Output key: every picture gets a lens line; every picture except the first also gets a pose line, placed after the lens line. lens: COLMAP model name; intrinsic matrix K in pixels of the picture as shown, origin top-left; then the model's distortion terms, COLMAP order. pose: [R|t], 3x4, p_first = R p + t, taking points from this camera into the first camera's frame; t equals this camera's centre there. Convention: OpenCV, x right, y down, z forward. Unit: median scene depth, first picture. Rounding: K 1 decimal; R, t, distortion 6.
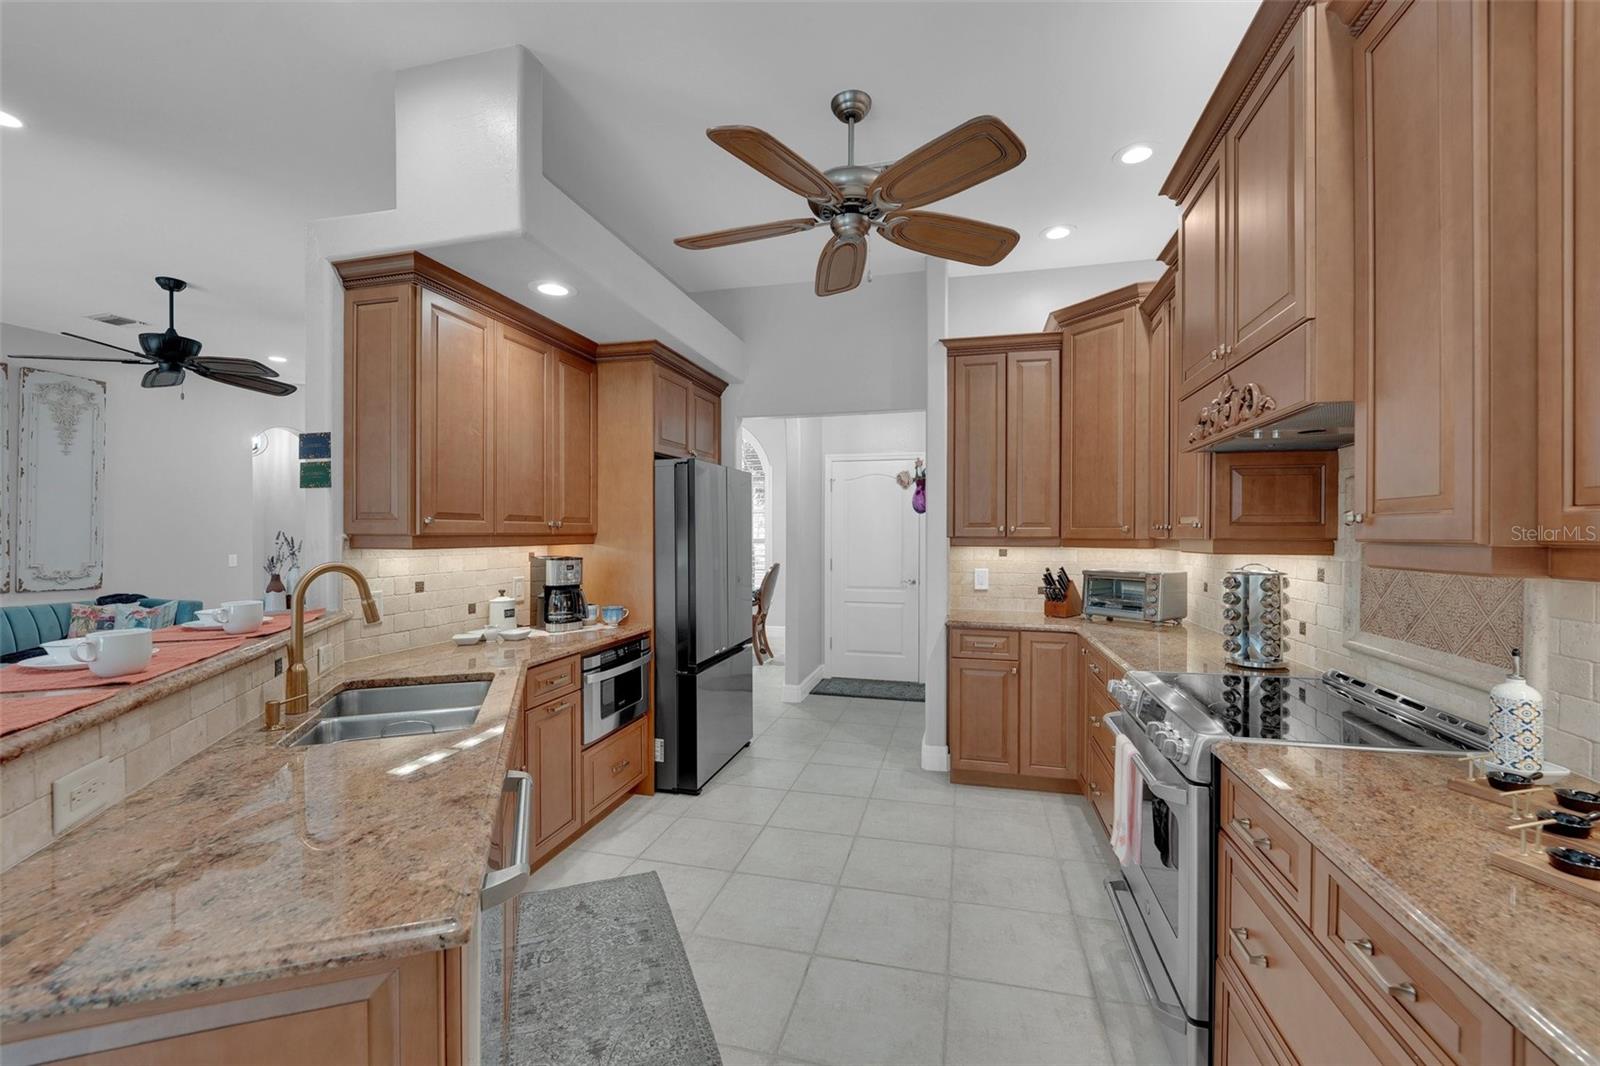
lens RADIAL K [[656.2, 0, 800.0], [0, 656.2, 533.0], [0, 0, 1]] dist [-0.001700, -0.004754]
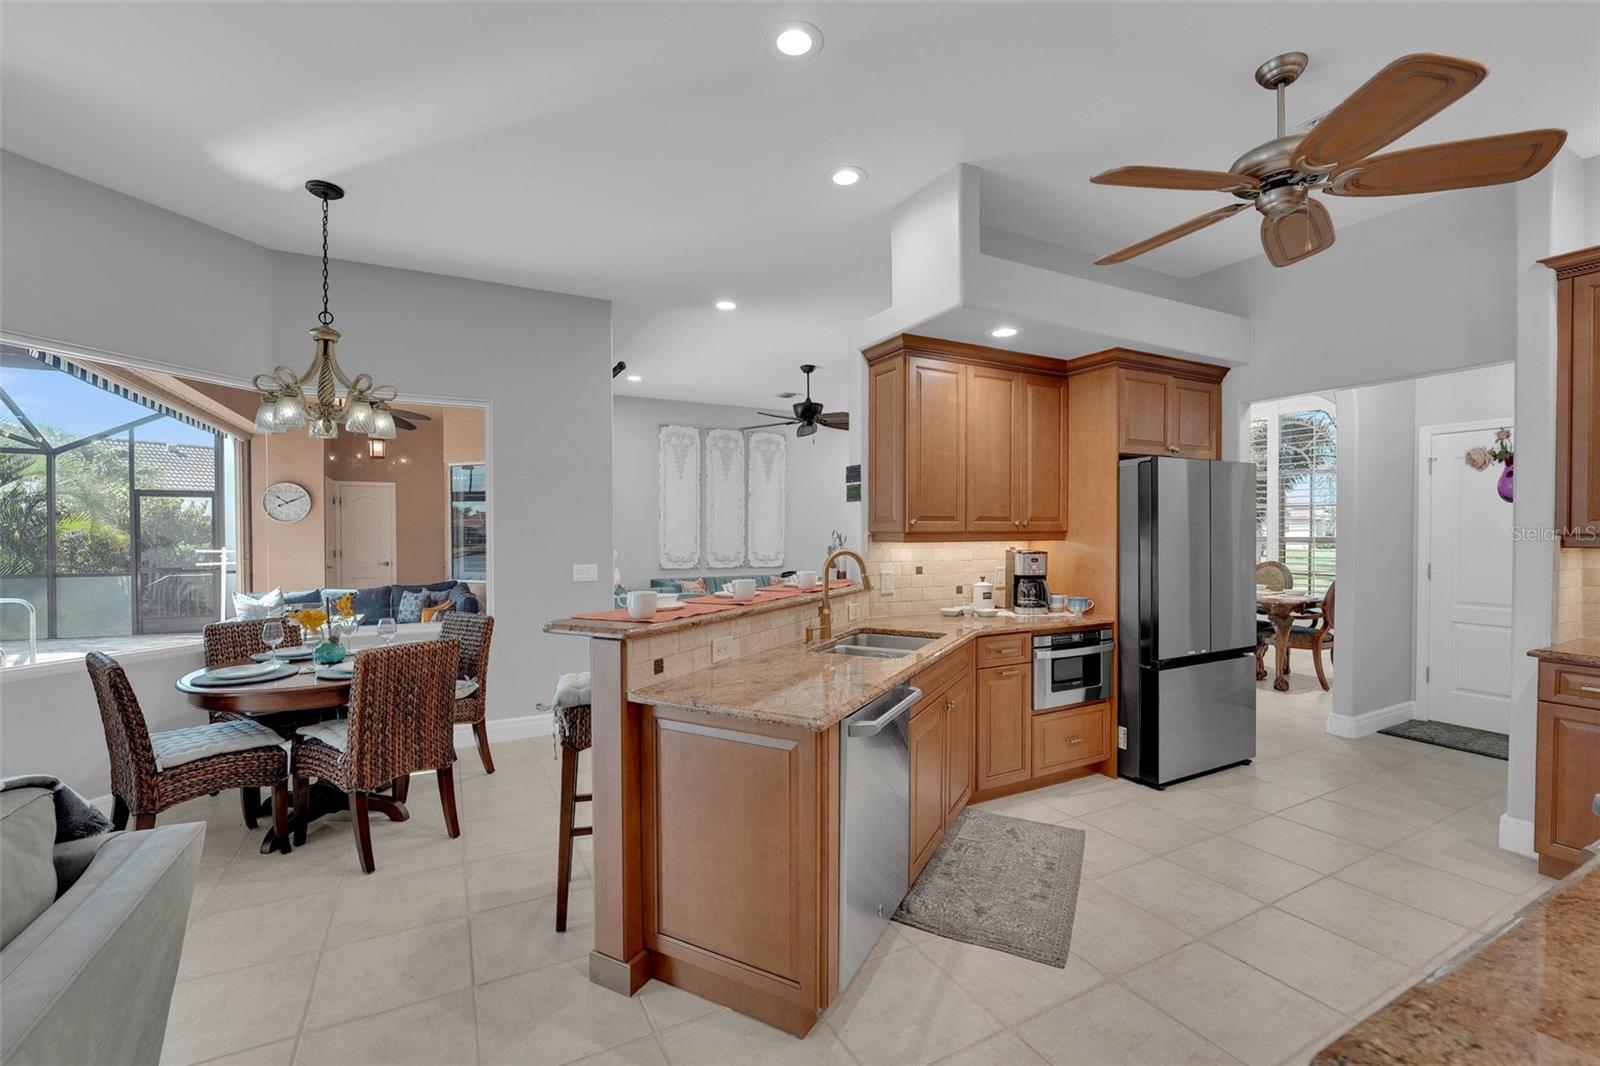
lens RADIAL K [[672.2, 0, 800.0], [0, 672.2, 533.0], [0, 0, 1]] dist [-0.002757, -0.000456]
pose [[0.677624, -0.000040, -0.735408, 0.246933], [0.002435, 0.999995, 0.002189, 0.000560], [0.735404, -0.003274, 0.677621, -0.115775]]
